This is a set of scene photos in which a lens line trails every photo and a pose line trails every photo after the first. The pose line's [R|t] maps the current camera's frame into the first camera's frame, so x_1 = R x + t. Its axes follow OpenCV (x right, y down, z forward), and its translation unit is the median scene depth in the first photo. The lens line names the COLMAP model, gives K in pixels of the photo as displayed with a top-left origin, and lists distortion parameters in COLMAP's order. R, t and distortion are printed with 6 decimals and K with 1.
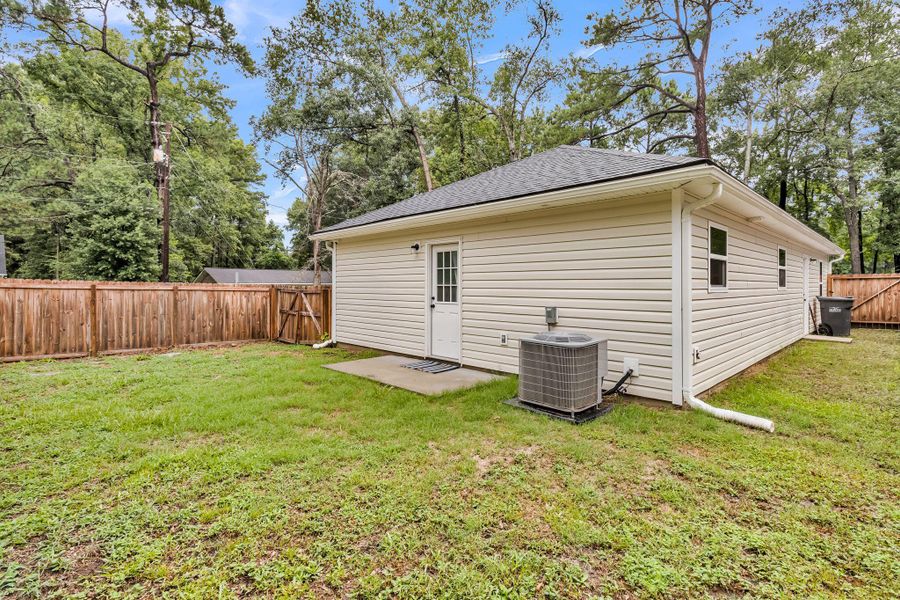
lens RADIAL K [[430.8, 0, 459.0], [0, 430.8, 284.3], [0, 0, 1]] dist [0.001173, 0.000162]
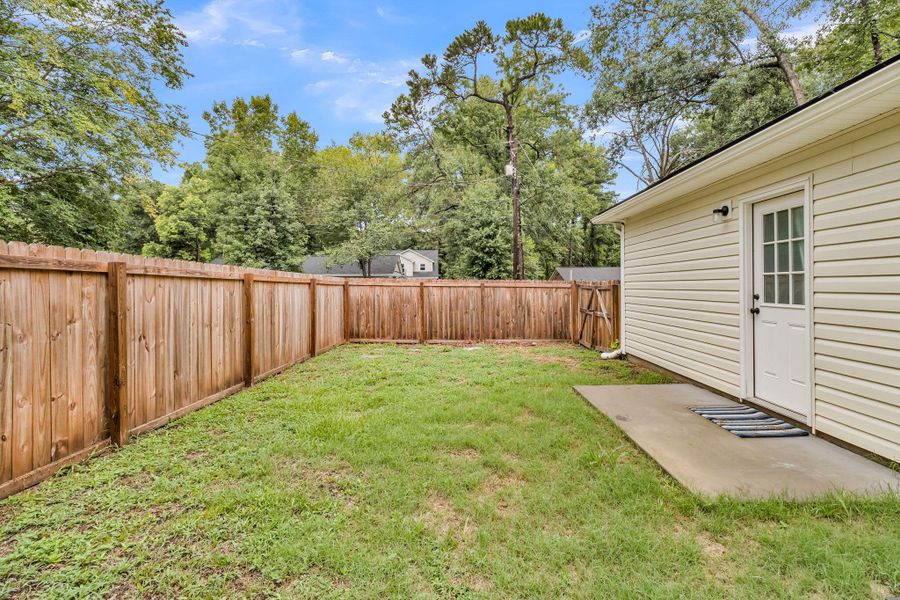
lens RADIAL K [[430.8, 0, 459.0], [0, 430.8, 284.3], [0, 0, 1]] dist [0.001173, 0.000162]
pose [[0.701521, -0.010173, -0.712576, 0.049756], [0.013414, 0.999909, -0.001069, 0.007949], [0.712522, -0.008808, 0.701594, 0.235254]]
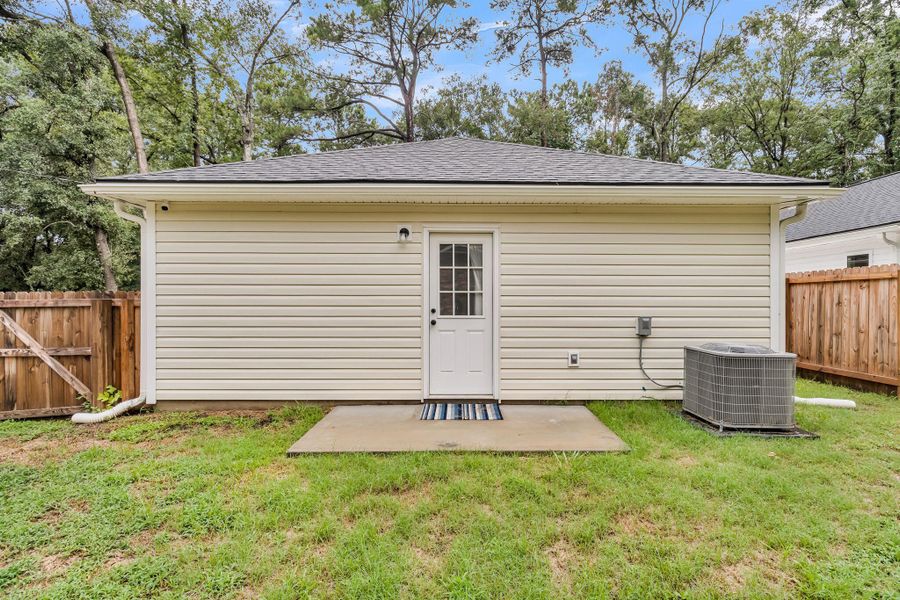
lens RADIAL K [[430.9, 0, 450.0], [0, 430.9, 300.0], [0, 0, 1]] dist [-0.000282, -0.000080]
pose [[0.699017, 0.000164, 0.715105, -0.378483], [-0.003857, 0.999986, 0.003541, 0.009002], [-0.715094, -0.005234, 0.699008, 0.363573]]
